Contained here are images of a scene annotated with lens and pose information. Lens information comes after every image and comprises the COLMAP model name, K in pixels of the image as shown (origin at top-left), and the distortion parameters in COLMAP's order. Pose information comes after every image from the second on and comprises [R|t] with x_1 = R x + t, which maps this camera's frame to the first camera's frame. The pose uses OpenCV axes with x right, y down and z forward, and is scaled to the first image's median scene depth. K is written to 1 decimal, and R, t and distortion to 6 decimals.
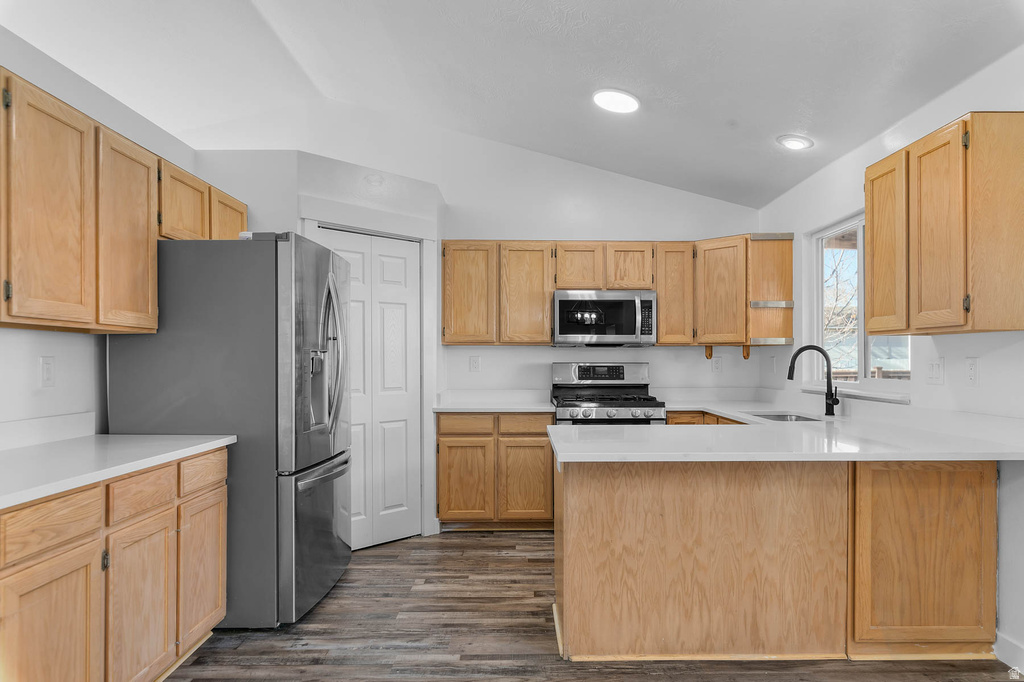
lens RADIAL K [[644.9, 0, 518.0], [0, 644.9, 357.9], [0, 0, 1]] dist [-0.000568, 0.000422]
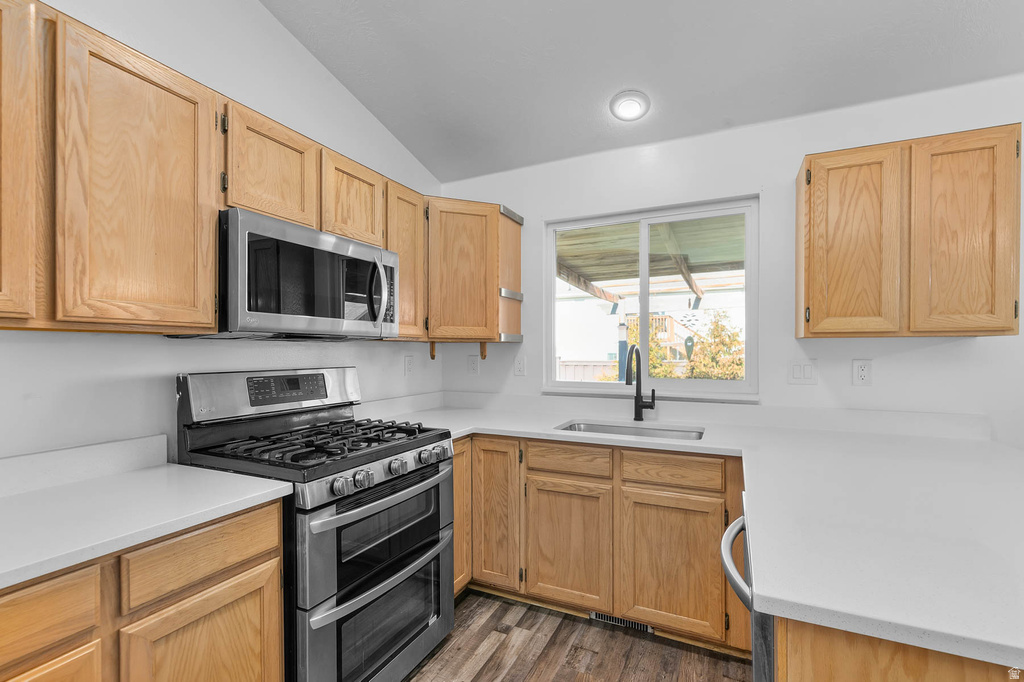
lens RADIAL K [[440.4, 0, 527.7], [0, 440.4, 353.5], [0, 0, 1]] dist [-0.027983, -0.000009]
pose [[0.425662, -0.006504, 0.904859, -0.129845], [-0.001554, 0.999967, 0.007919, -0.010089], [-0.904881, -0.004777, 0.425638, 0.744903]]
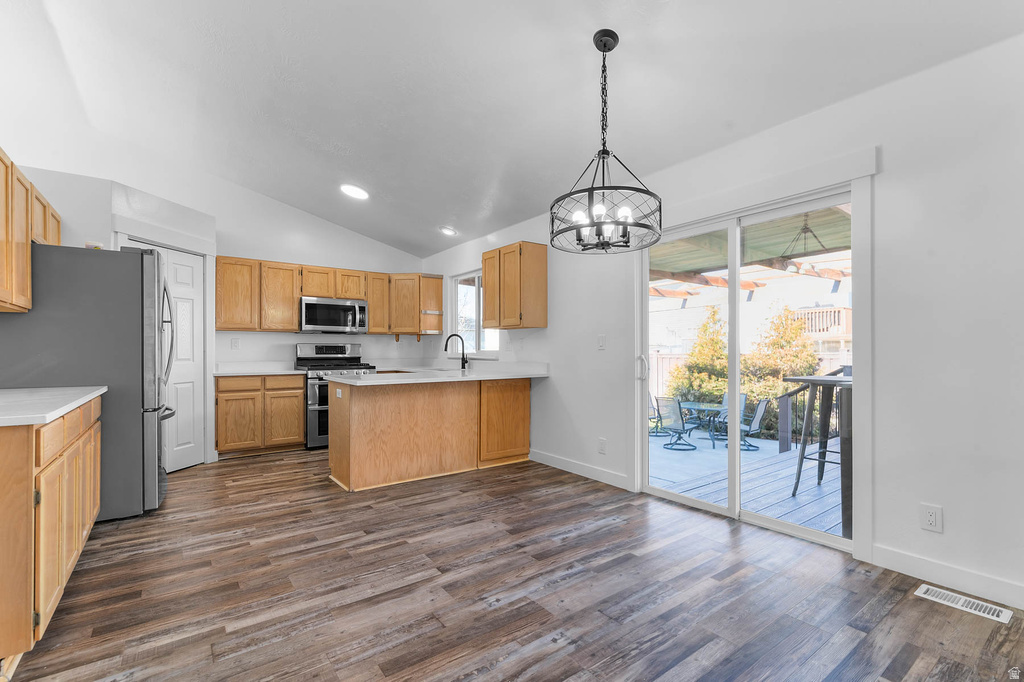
lens RADIAL K [[468.7, 0, 533.5], [0, 468.7, 351.3], [0, 0, 1]] dist [-0.002150, -0.000243]
pose [[0.796823, -0.001536, 0.604211, -0.192808], [-0.001629, 0.999988, 0.004690, 0.022687], [-0.604211, -0.004721, 0.796810, -0.254863]]
